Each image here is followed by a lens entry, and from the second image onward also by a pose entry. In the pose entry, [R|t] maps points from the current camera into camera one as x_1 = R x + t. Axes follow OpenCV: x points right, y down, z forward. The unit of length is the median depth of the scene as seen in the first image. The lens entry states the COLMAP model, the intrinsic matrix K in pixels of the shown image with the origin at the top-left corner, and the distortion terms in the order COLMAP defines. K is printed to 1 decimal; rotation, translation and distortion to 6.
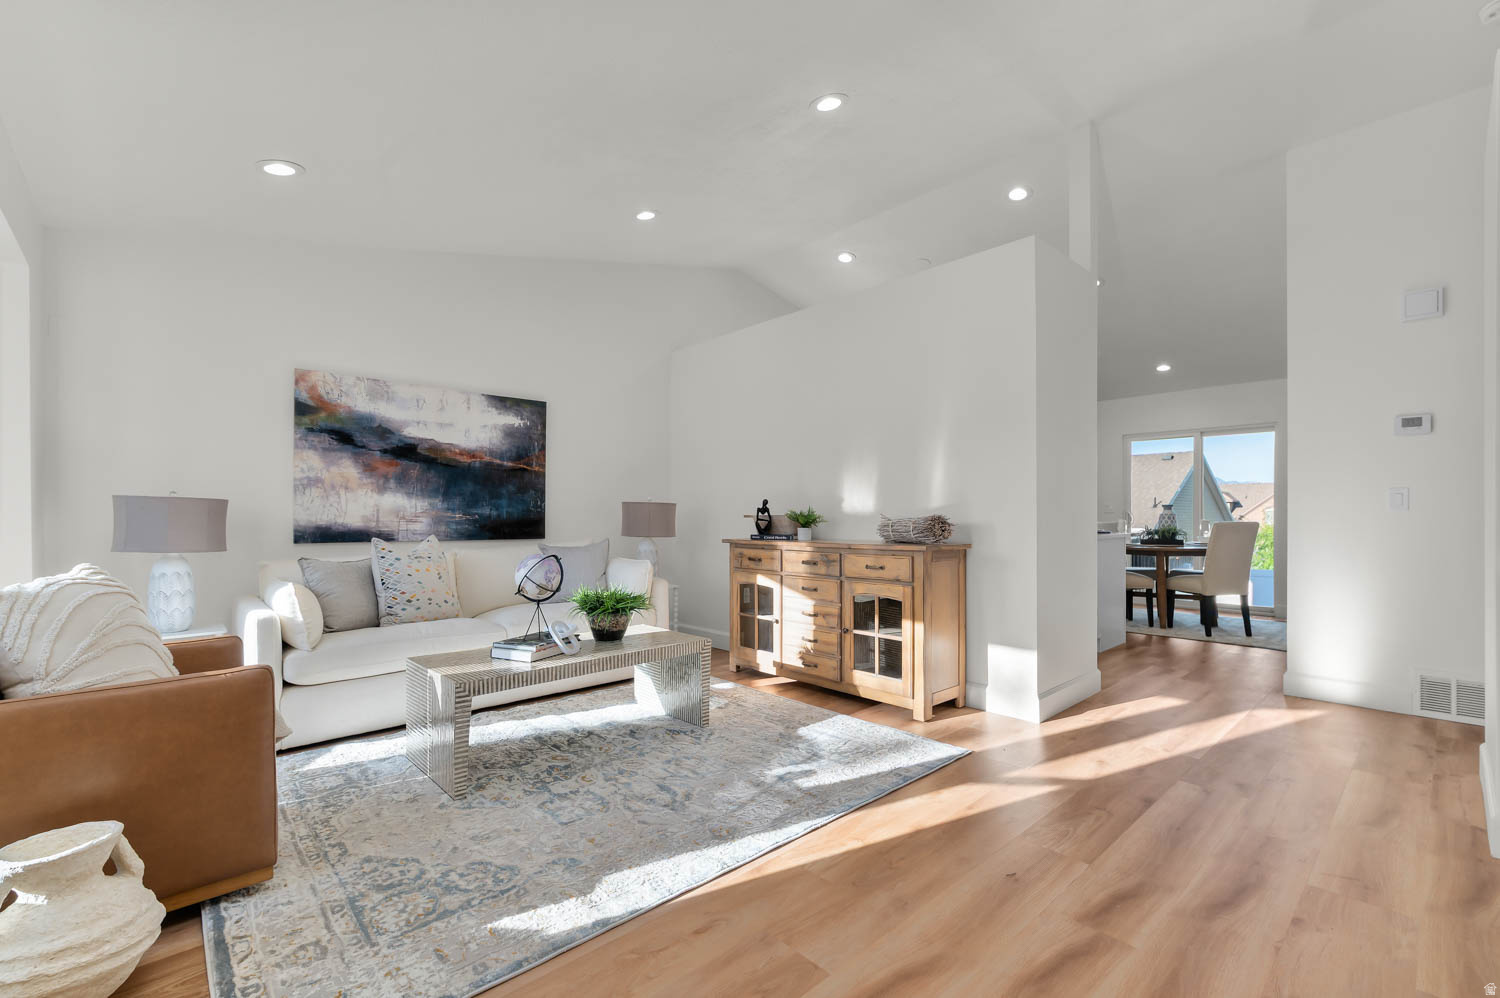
lens RADIAL K [[646.7, 0, 760.1], [0, 646.7, 509.1], [0, 0, 1]] dist [0.000313, 0.000346]
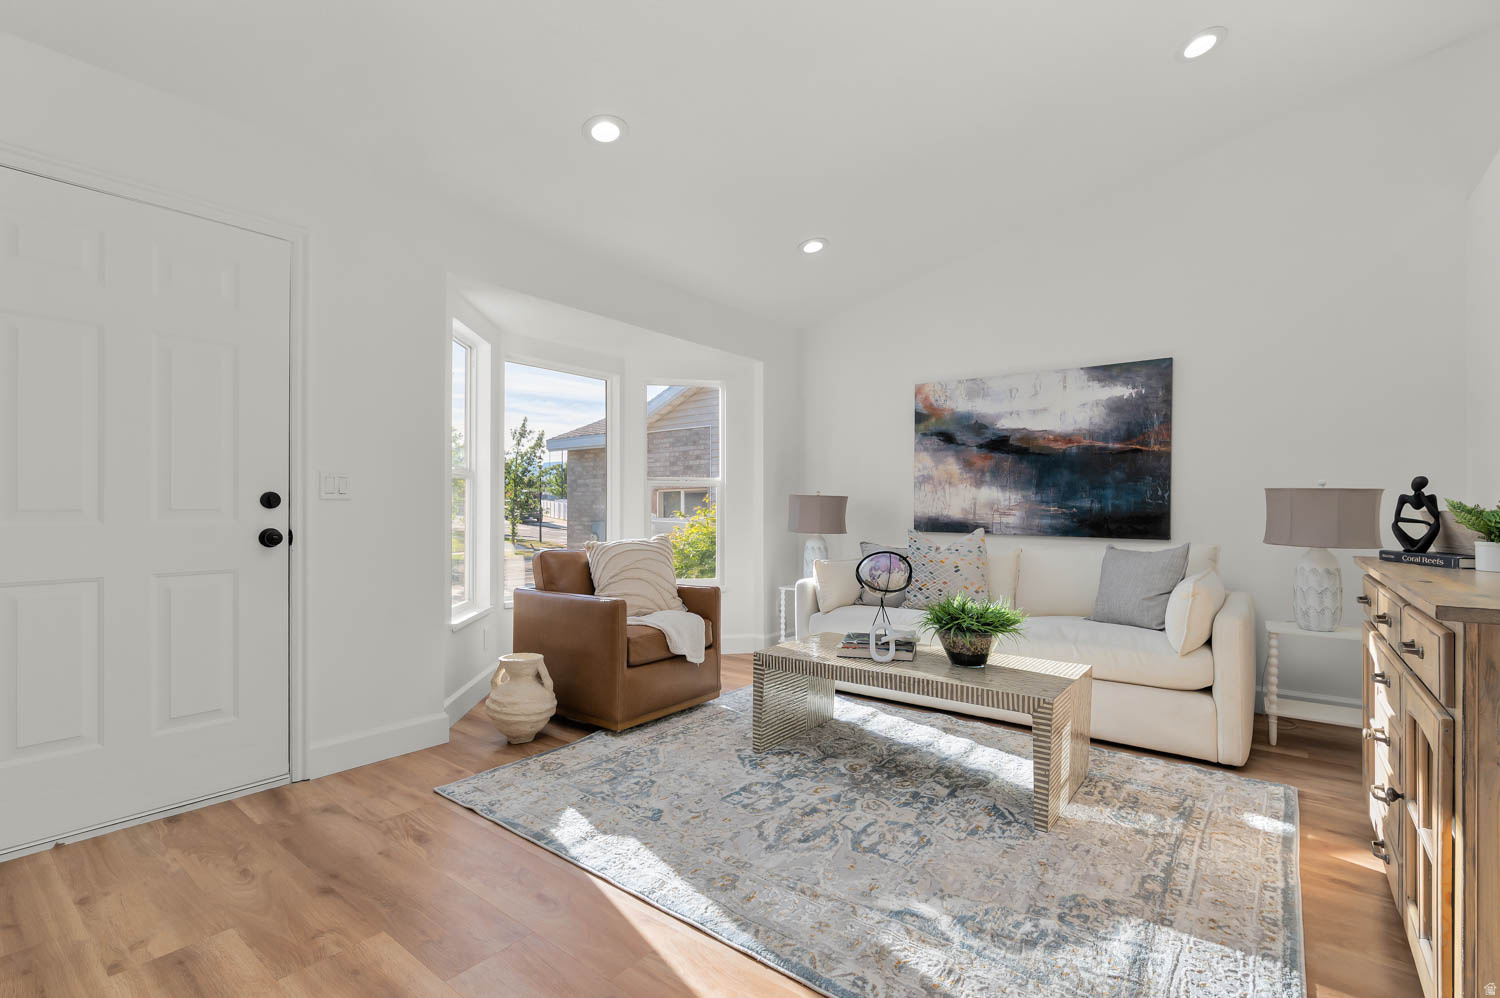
lens RADIAL K [[674.3, 0, 751.1], [0, 674.3, 497.2], [0, 0, 1]] dist [0.002627, -0.000814]
pose [[0.159681, -0.011930, -0.987097, 0.425646], [0.006440, 0.999918, -0.011043, 0.001858], [0.987148, -0.004593, 0.159745, 0.462428]]
